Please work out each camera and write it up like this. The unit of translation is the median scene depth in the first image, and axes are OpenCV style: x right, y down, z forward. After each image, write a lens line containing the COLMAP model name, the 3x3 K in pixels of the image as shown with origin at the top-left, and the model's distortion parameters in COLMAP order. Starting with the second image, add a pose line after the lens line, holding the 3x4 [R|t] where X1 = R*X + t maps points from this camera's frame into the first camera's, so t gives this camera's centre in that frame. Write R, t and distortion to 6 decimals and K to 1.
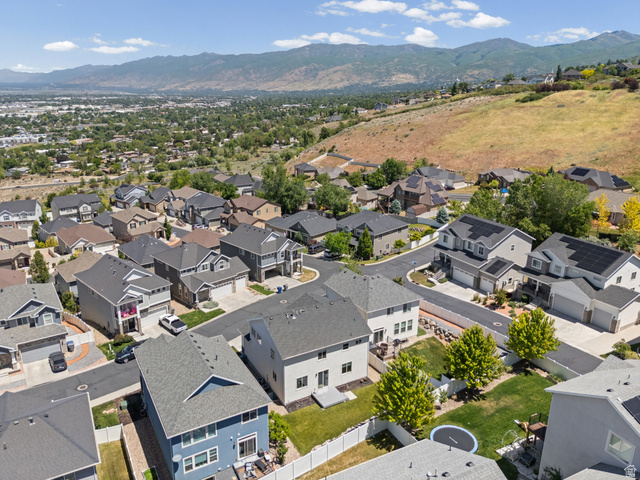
lens RADIAL K [[495.0, 0, 321.0], [0, 495.0, 213.5], [0, 0, 1]] dist [0.064933, -0.070790]
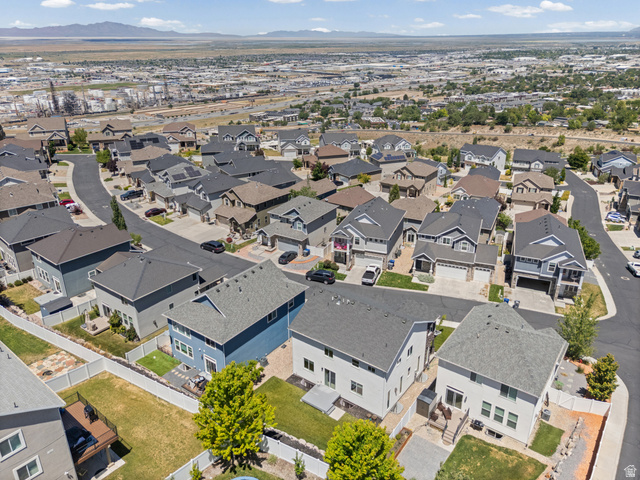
lens RADIAL K [[480.2, 0, 324.3], [0, 480.2, 241.6], [0, 0, 1]] dist [0.073163, -0.061083]
pose [[0.390314, 0.351905, -0.850775, 0.500477], [-0.219584, 0.932985, 0.285171, -0.110268], [0.894113, 0.075510, 0.441430, 0.450040]]
